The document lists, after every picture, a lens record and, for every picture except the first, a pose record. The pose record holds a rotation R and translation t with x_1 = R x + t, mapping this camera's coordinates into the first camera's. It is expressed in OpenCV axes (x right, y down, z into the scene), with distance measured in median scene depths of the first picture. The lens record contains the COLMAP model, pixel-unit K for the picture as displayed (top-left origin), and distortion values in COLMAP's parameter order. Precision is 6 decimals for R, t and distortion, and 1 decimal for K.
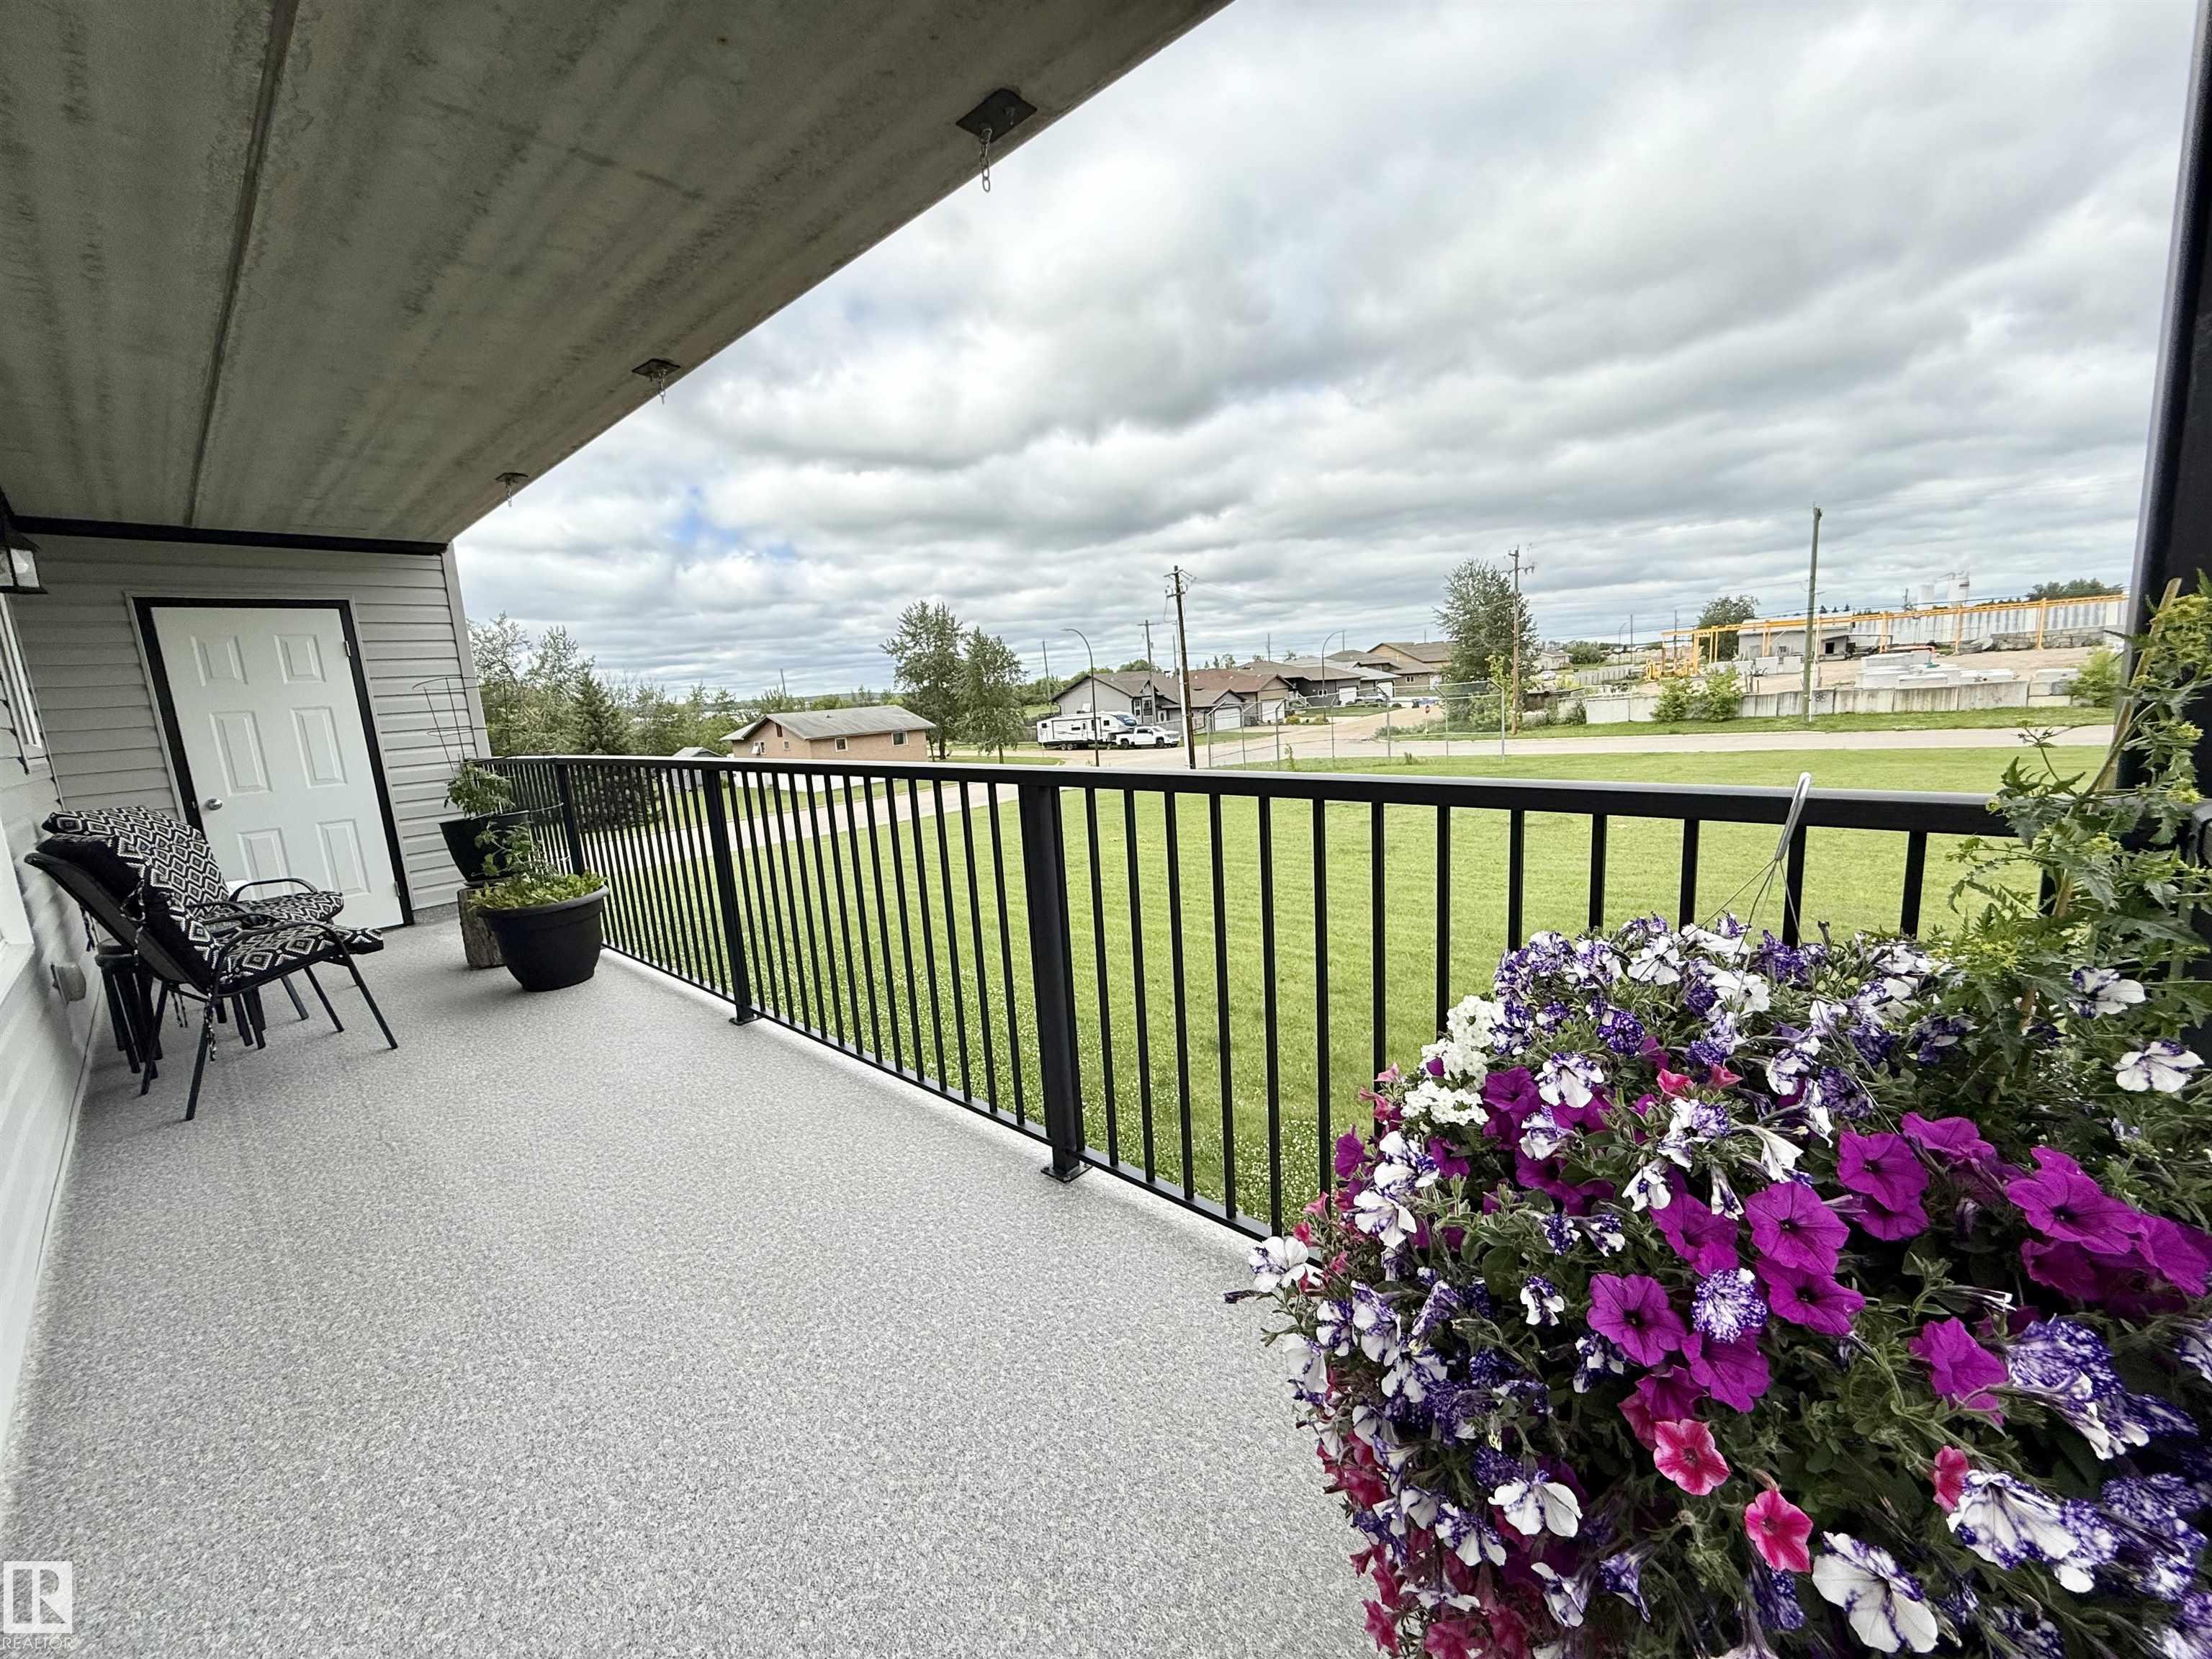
lens RADIAL K [[878.2, 0, 1098.3], [0, 878.2, 829.9], [0, 0, 1]] dist [0.000452, -0.000626]
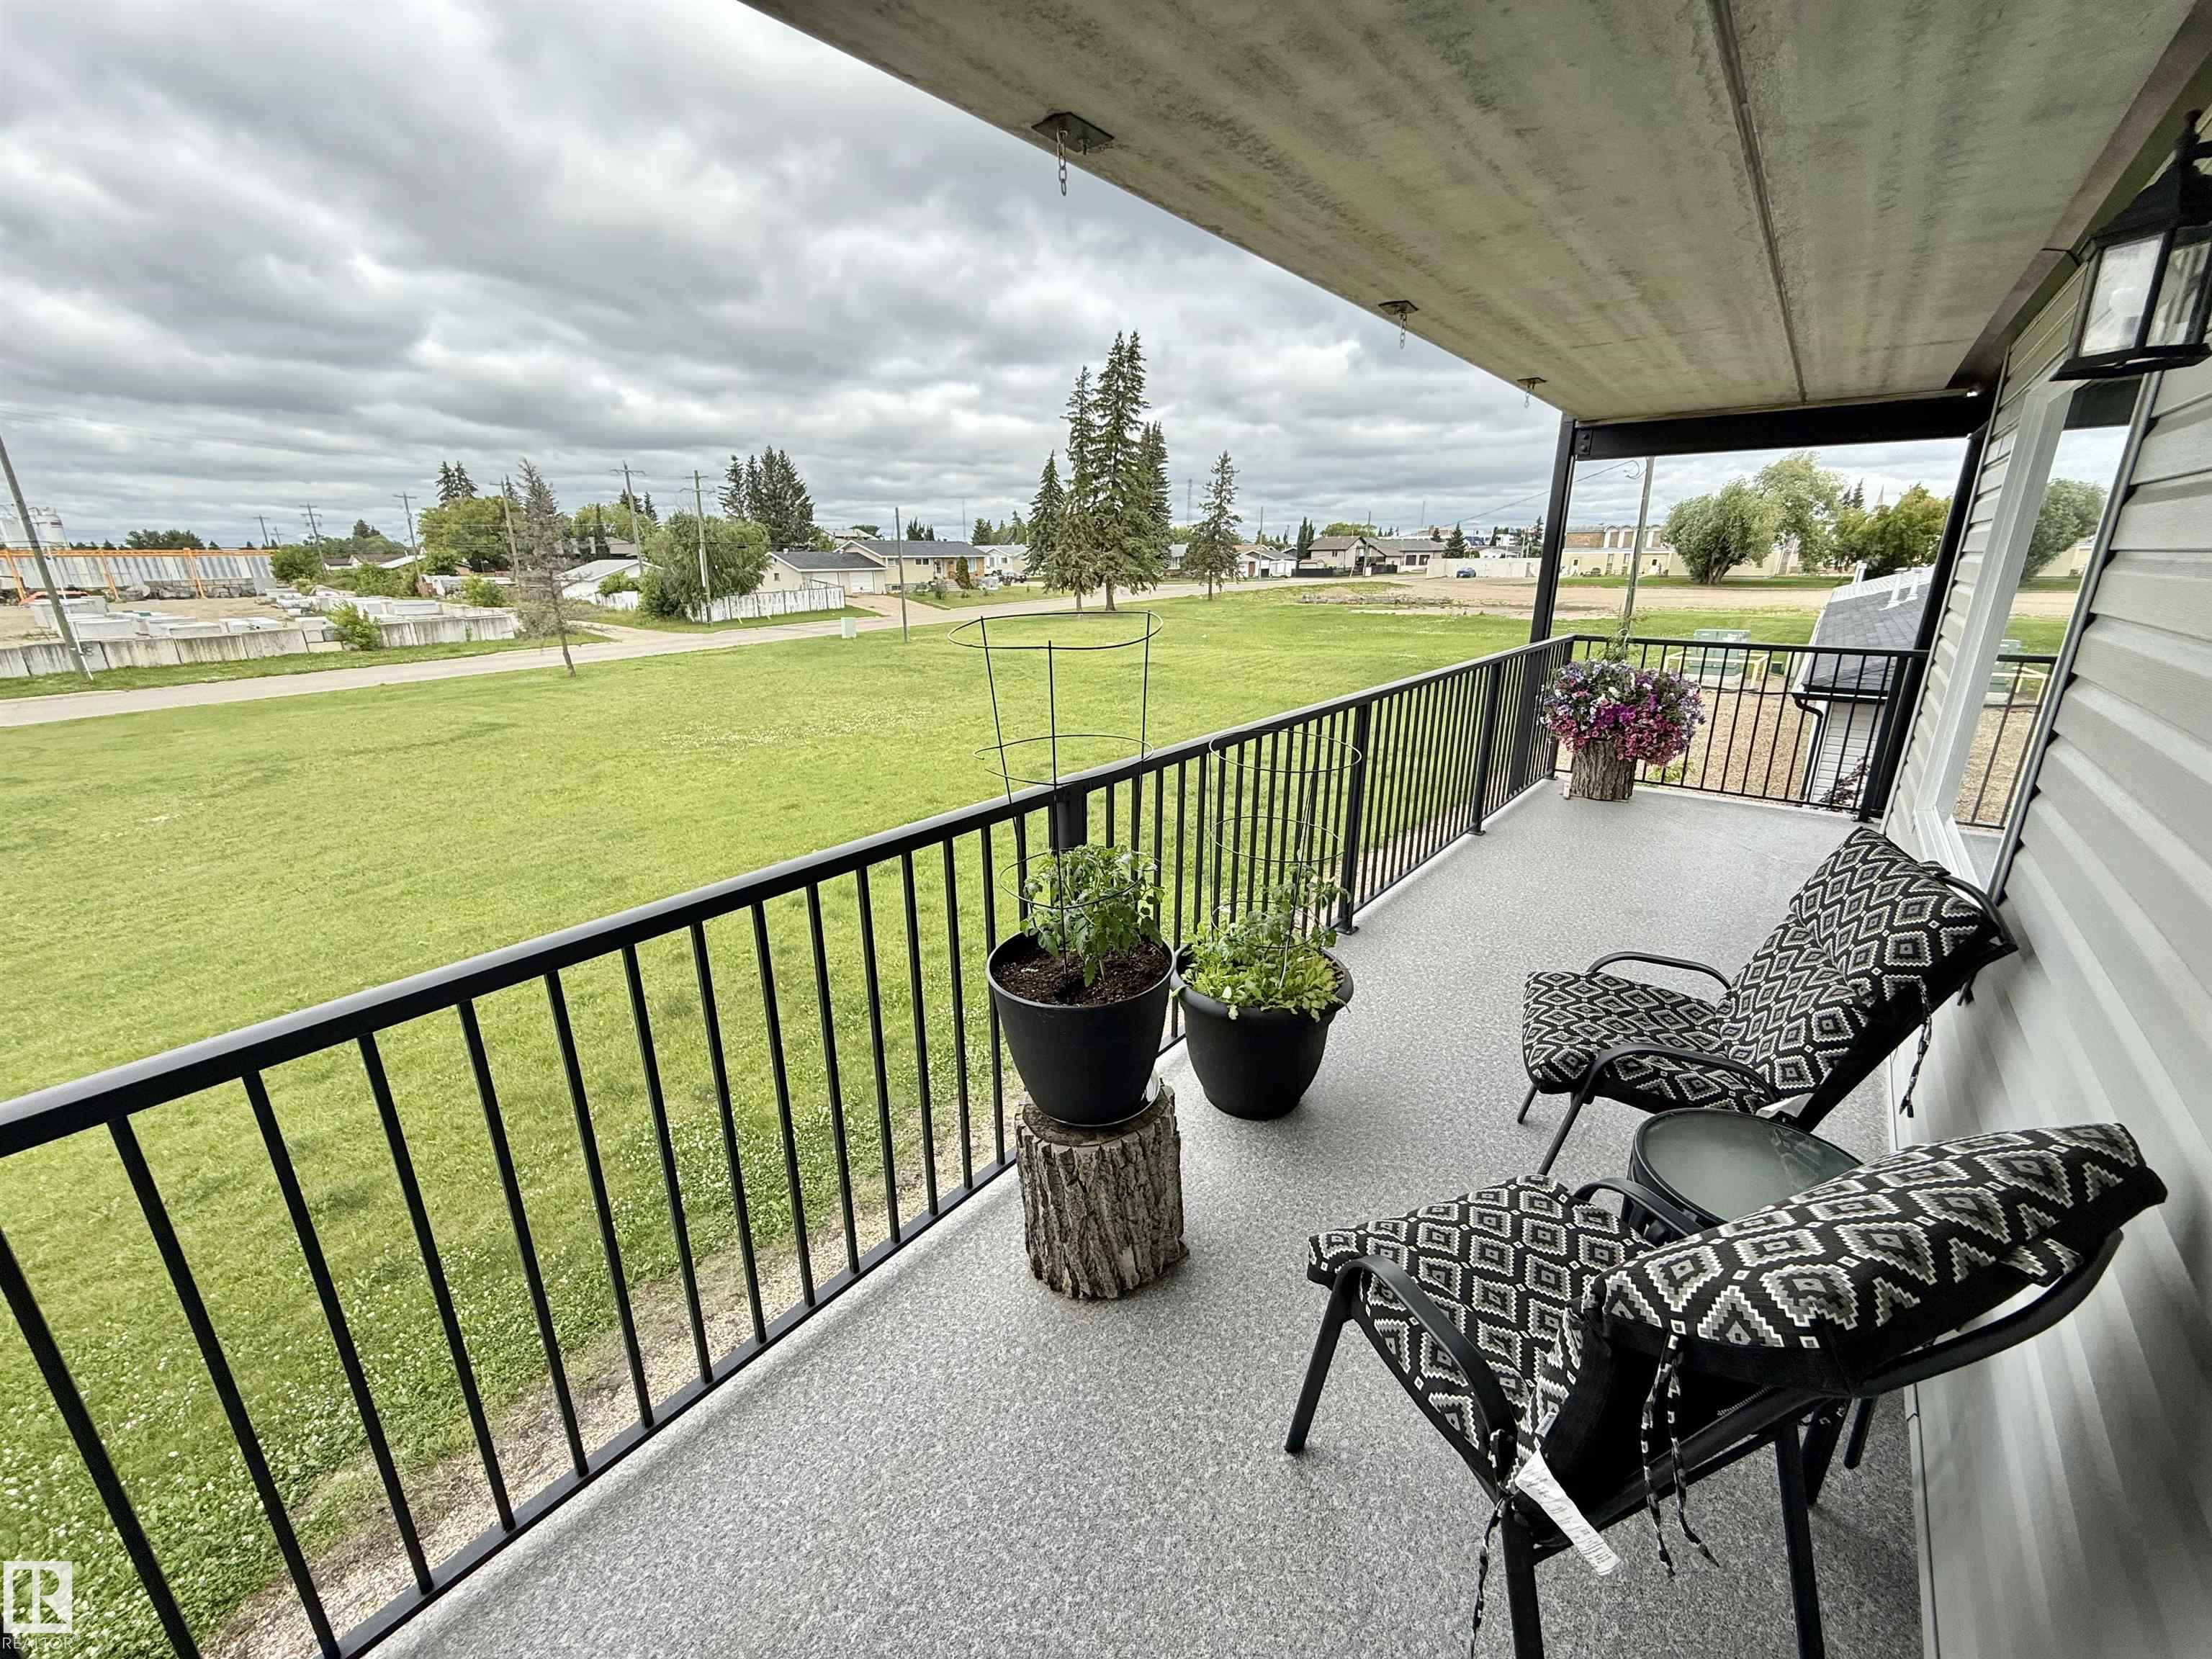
lens RADIAL K [[878.2, 0, 1098.3], [0, 878.2, 829.9], [0, 0, 1]] dist [0.000452, -0.000626]
pose [[-0.066701, -0.231286, 0.970597, -0.113652], [0.177064, 0.954580, 0.239637, -0.017848], [-0.981936, 0.187842, -0.022719, 0.104394]]
